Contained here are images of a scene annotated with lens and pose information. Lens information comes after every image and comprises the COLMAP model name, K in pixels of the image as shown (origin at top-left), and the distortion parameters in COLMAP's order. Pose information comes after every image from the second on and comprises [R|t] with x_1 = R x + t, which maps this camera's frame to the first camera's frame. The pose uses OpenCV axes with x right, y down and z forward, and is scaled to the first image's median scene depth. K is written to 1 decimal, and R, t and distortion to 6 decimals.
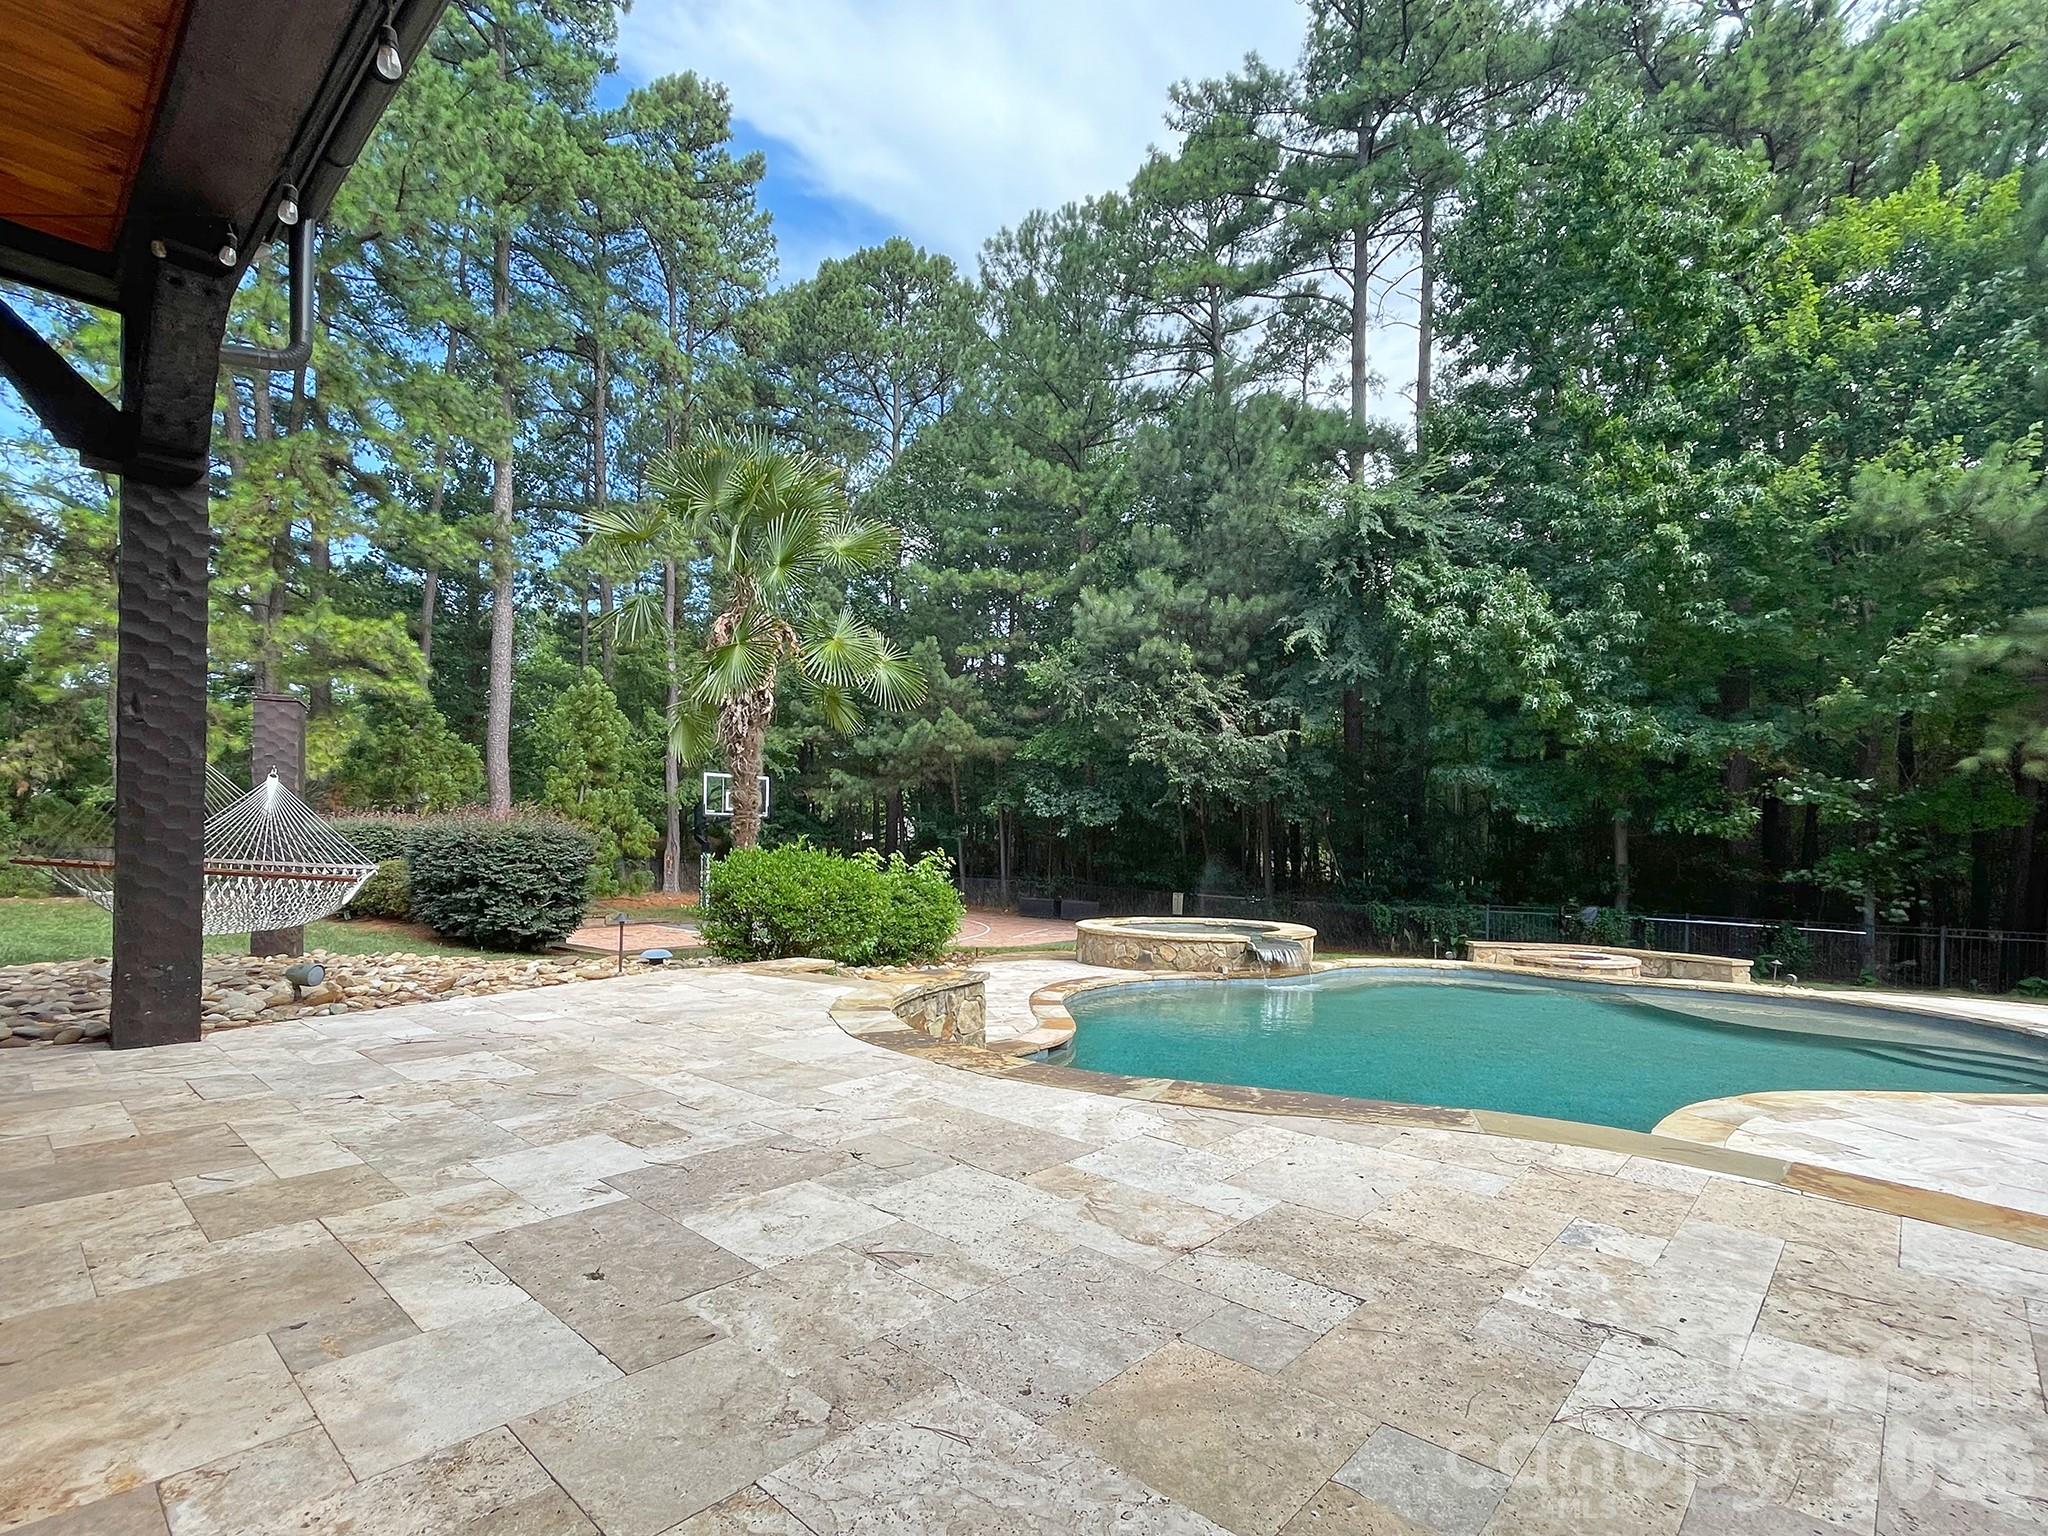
lens RADIAL K [[964.9, 0, 1024.0], [0, 964.9, 768.0], [0, 0, 1]] dist [0.023116, 0.000665]
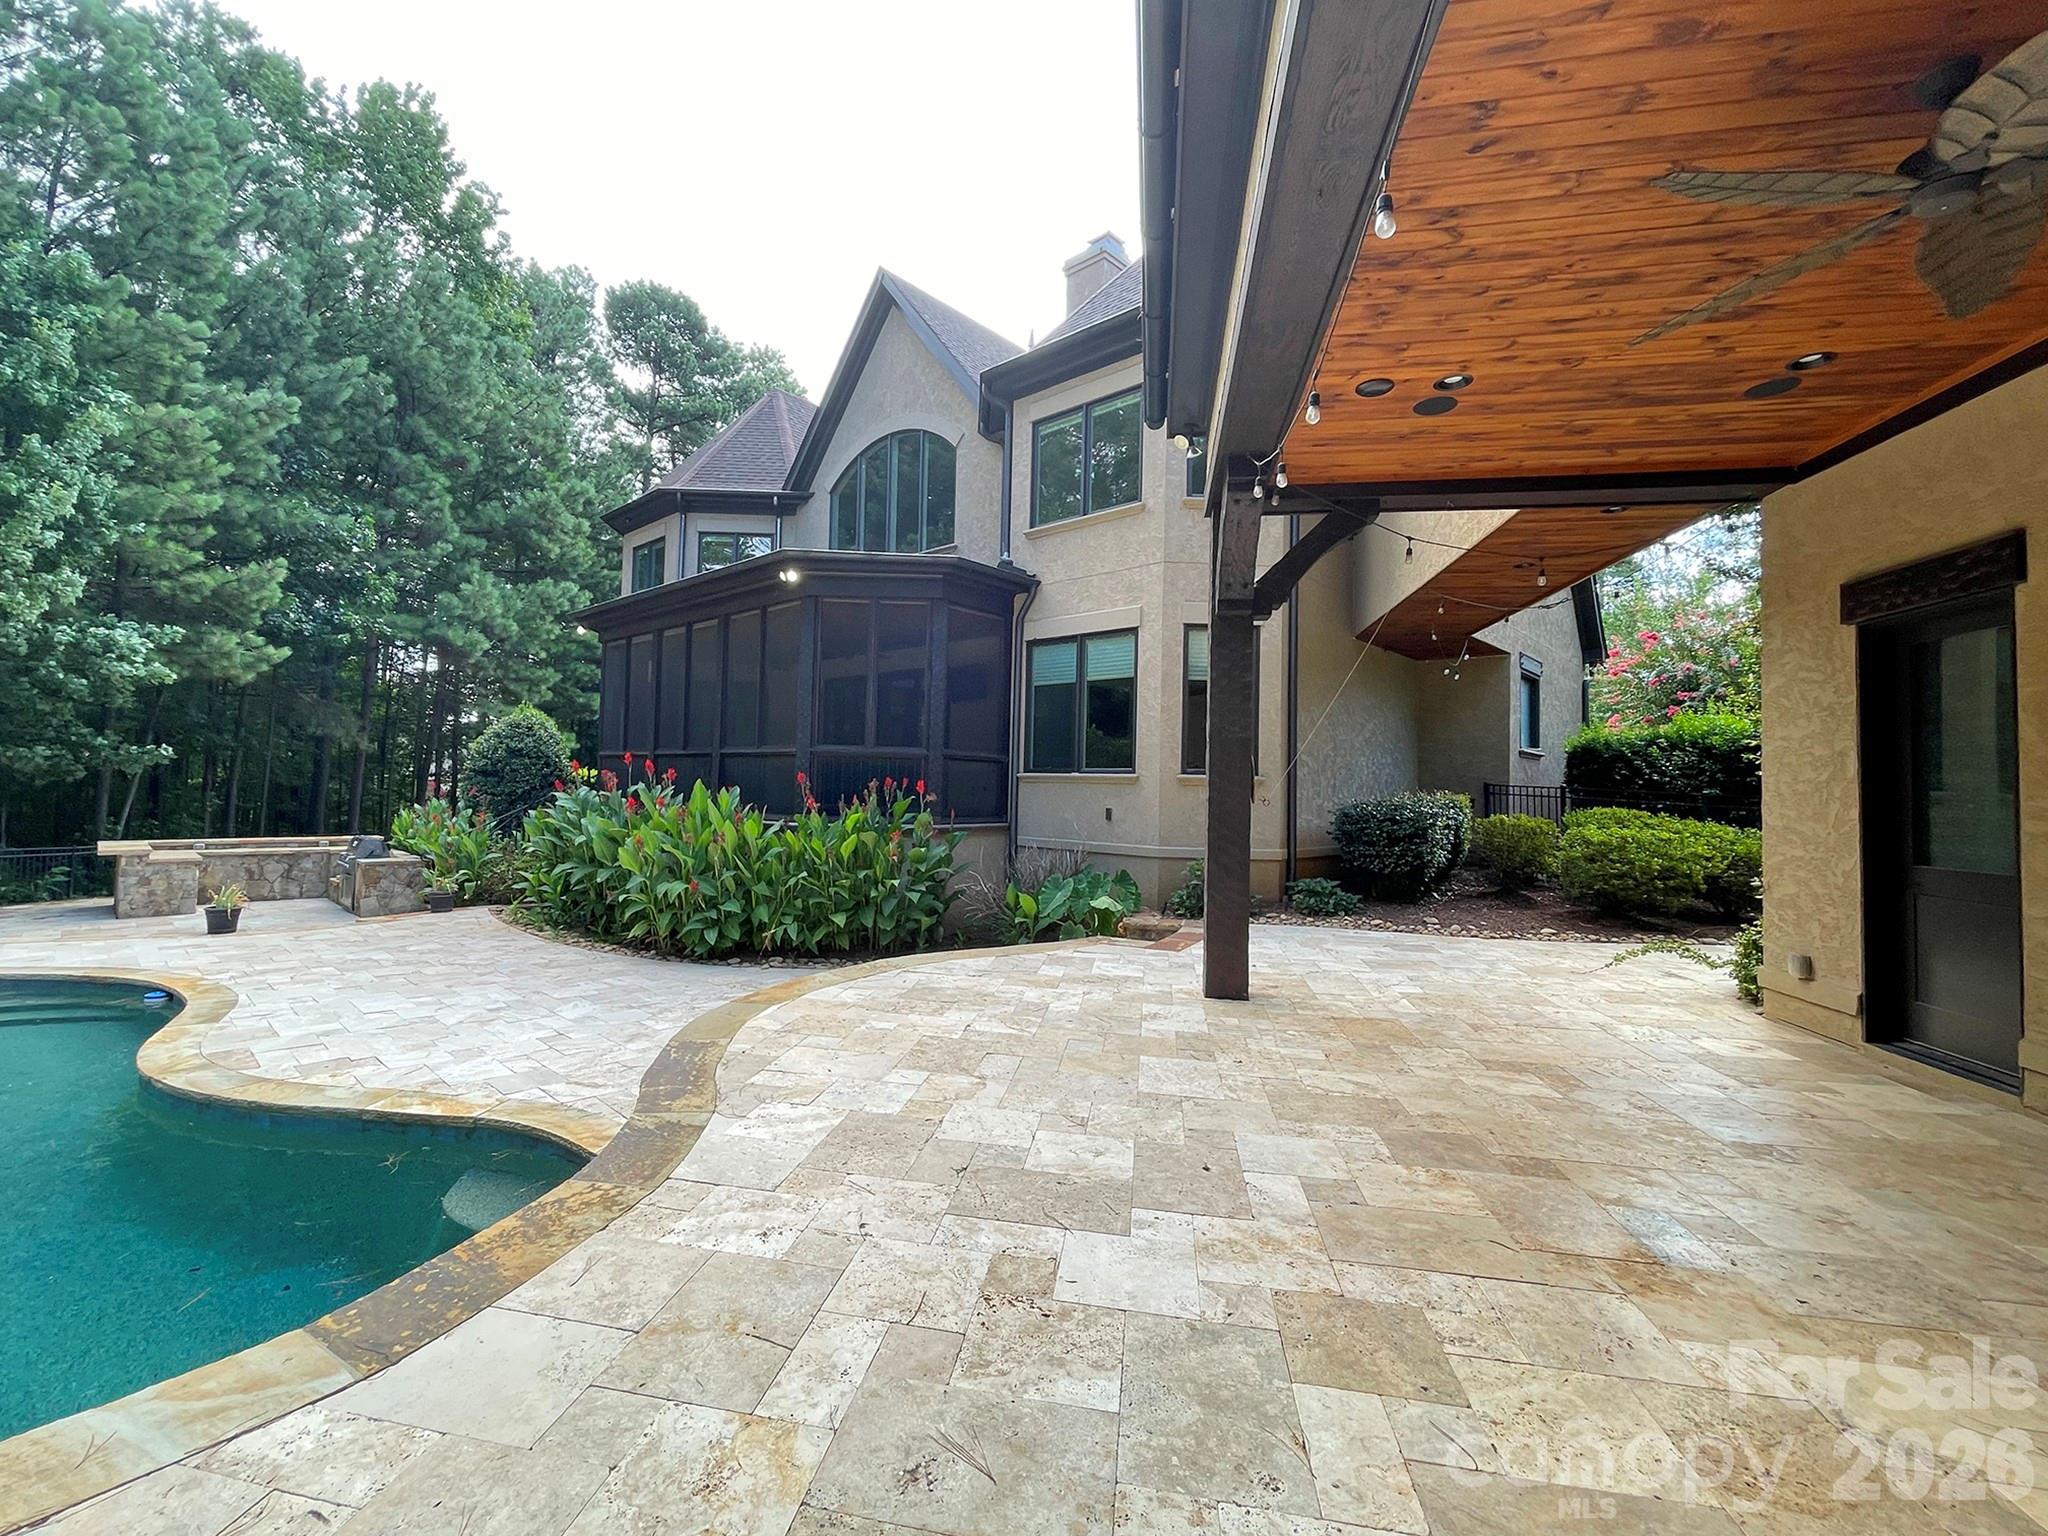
lens RADIAL K [[881.3, 0, 1024.0], [0, 881.3, 768.0], [0, 0, 1]] dist [0.001581, 0.000173]
pose [[-0.551547, -0.000288, 0.834144, -1.261228], [-0.097282, 0.993198, -0.063982, -0.033544], [-0.828452, -0.116436, -0.547823, 1.785976]]
